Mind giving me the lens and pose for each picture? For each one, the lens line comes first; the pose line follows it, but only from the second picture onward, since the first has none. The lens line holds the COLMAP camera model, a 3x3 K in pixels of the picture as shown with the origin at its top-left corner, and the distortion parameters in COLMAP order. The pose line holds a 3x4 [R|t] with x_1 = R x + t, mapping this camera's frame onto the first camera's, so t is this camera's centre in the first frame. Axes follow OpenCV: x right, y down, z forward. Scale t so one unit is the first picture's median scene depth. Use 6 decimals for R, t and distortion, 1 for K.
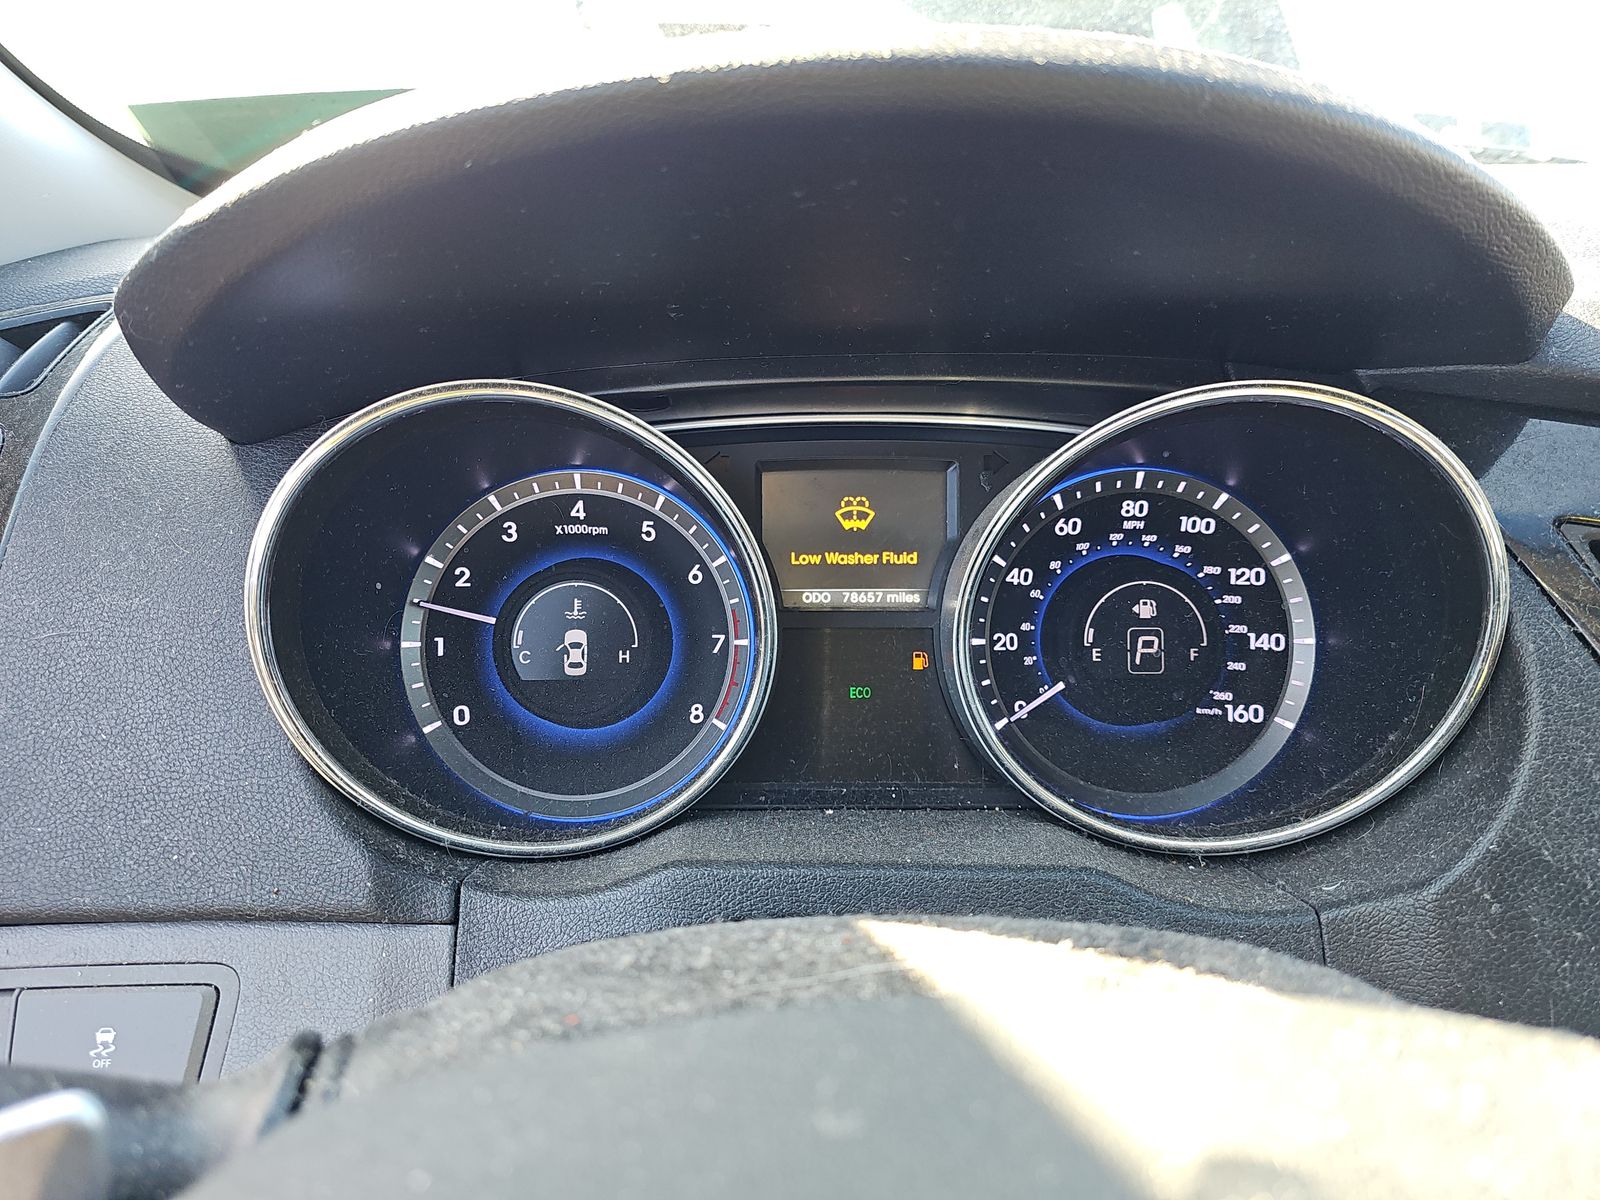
lens RADIAL K [[949.9, 0, 800.0], [0, 949.9, 600.0], [0, 0, 1]] dist [0.005126, -0.023750]
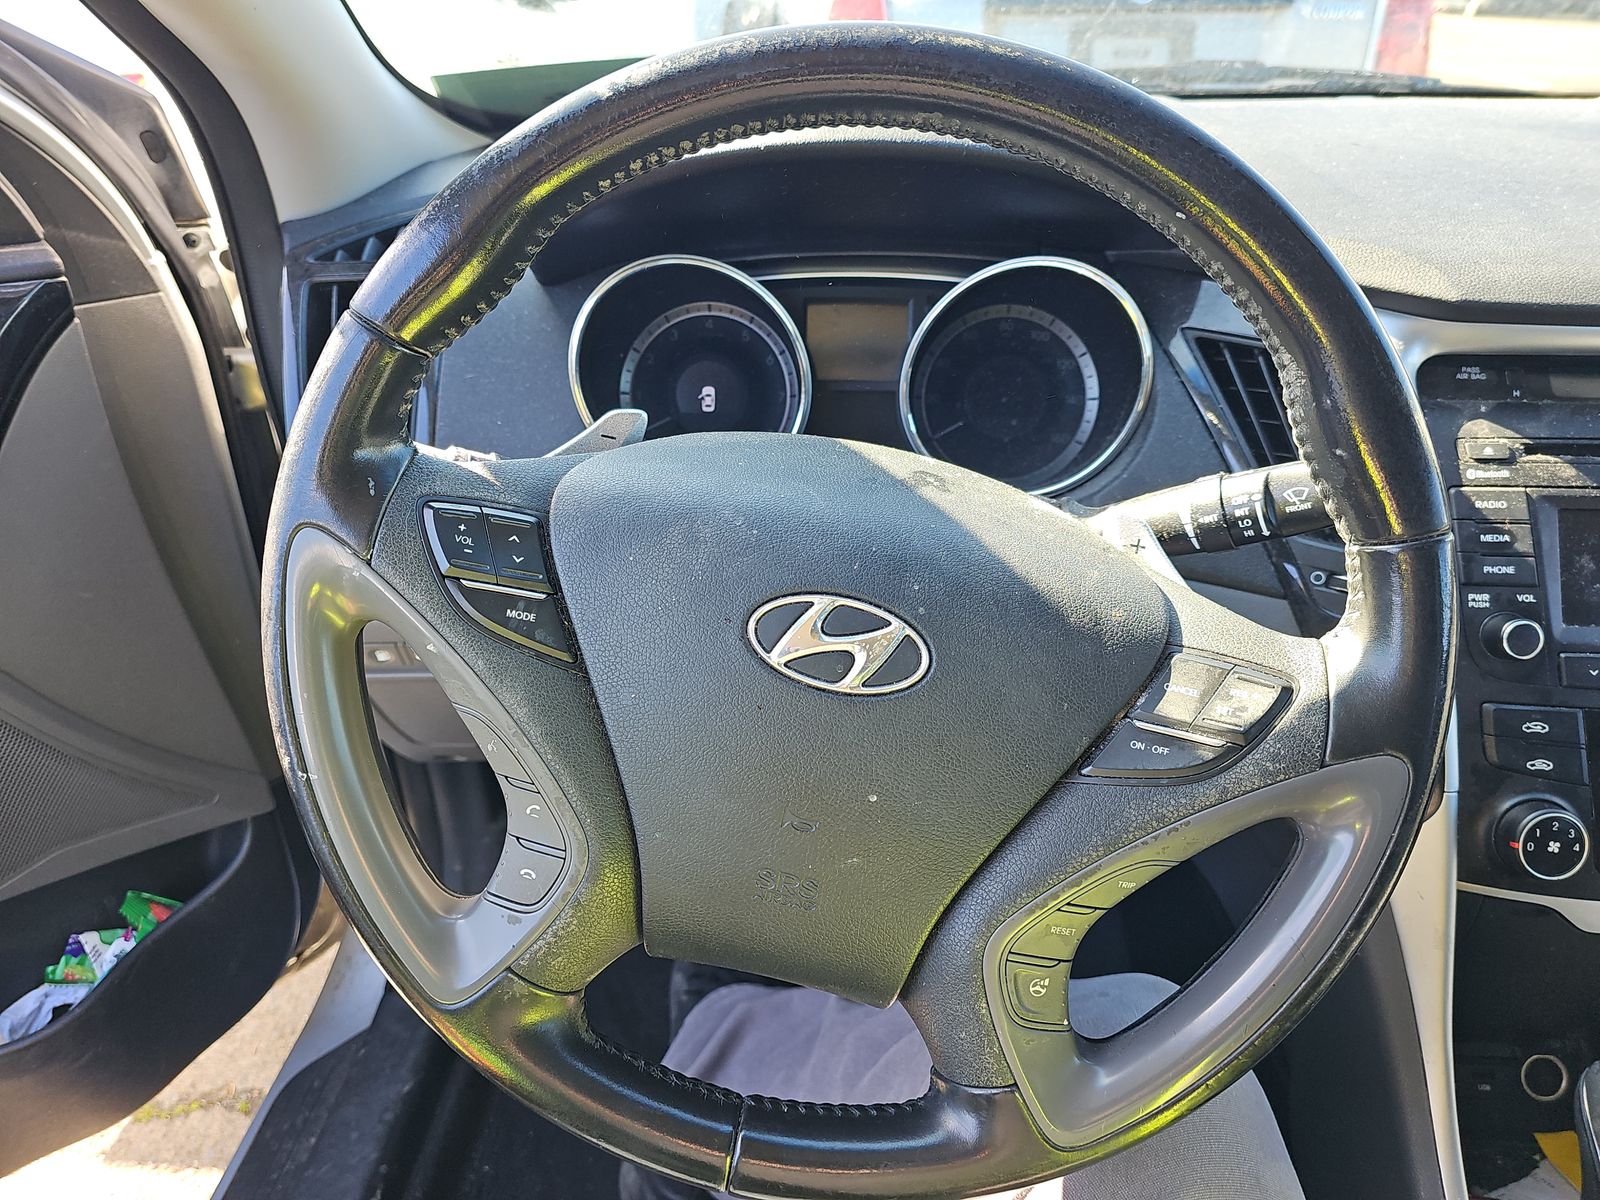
lens RADIAL K [[949.9, 0, 800.0], [0, 949.9, 600.0], [0, 0, 1]] dist [0.005126, -0.023750]
pose [[0.995739, 0.034419, -0.085555, 0.130127], [-0.022878, 0.990934, 0.132389, 0.199834], [0.089336, -0.129867, 0.987499, -0.950235]]
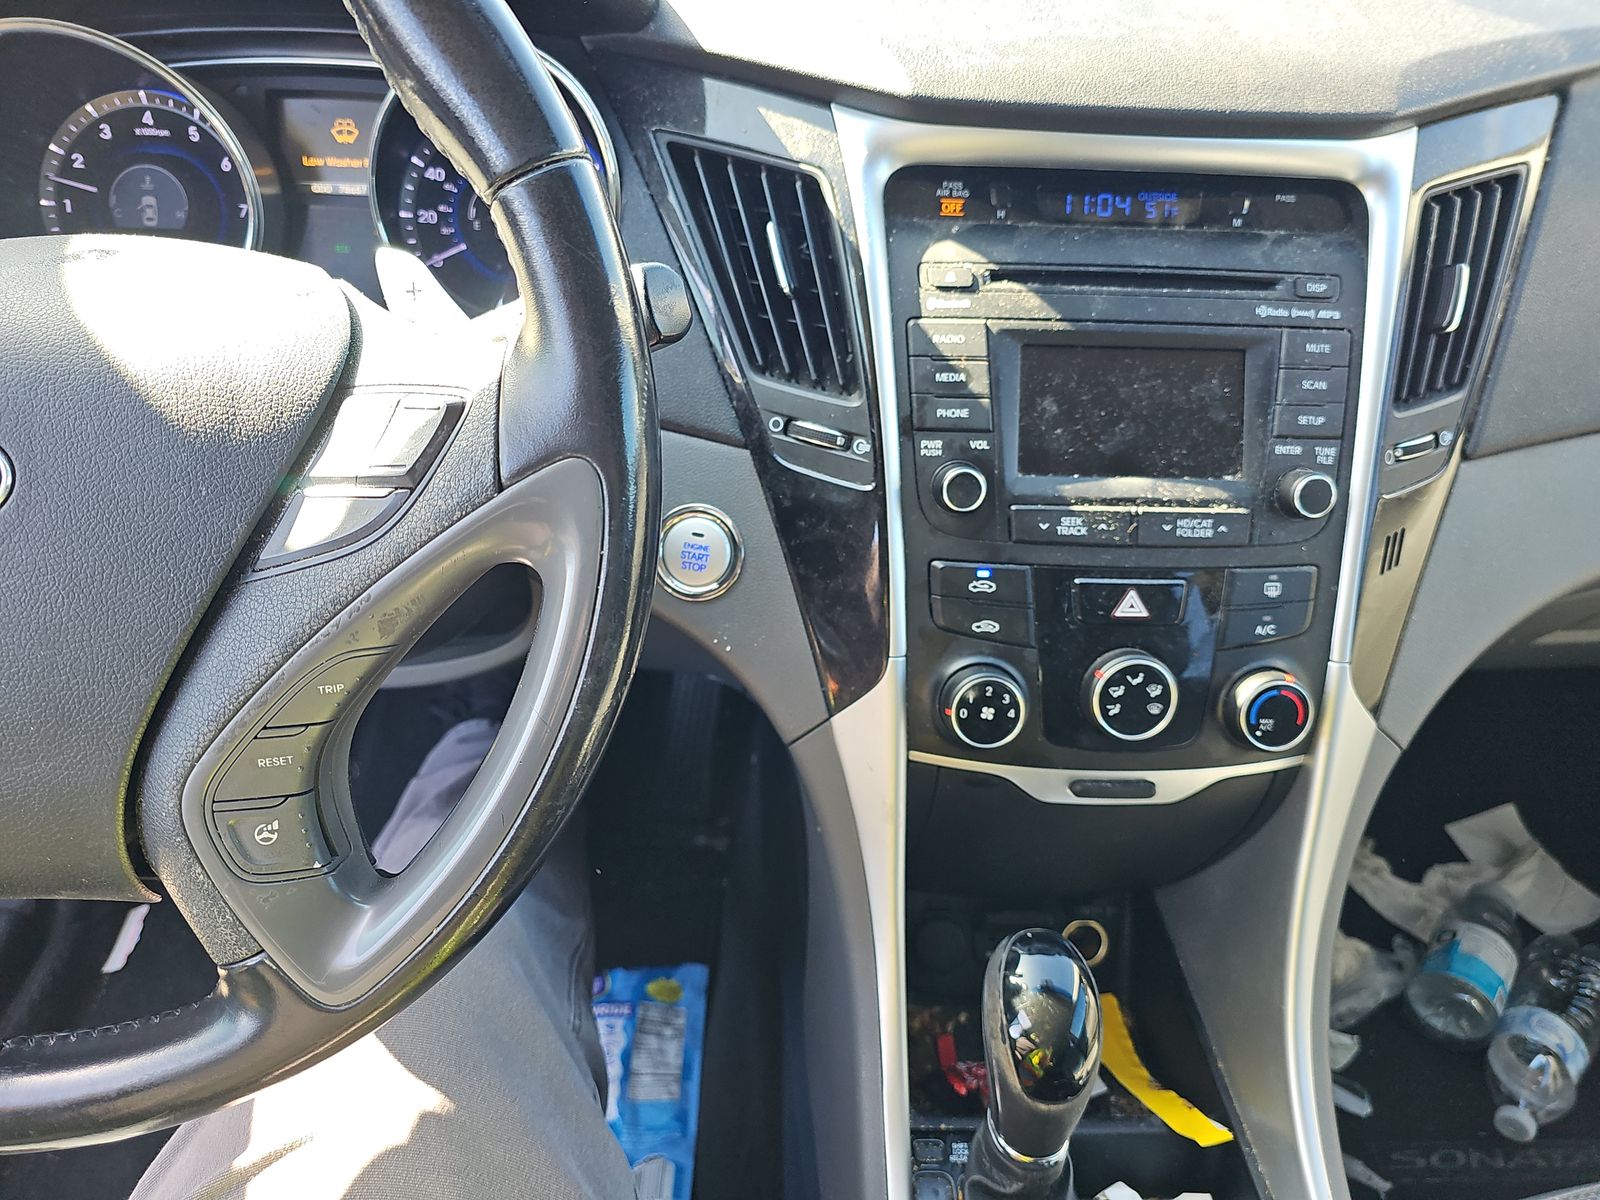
lens RADIAL K [[949.9, 0, 800.0], [0, 949.9, 600.0], [0, 0, 1]] dist [0.005126, -0.023750]
pose [[0.998801, 0.027024, 0.040826, 0.807738], [-0.036352, 0.967907, 0.248666, 0.252189], [-0.032796, -0.249852, 0.967728, -0.745848]]
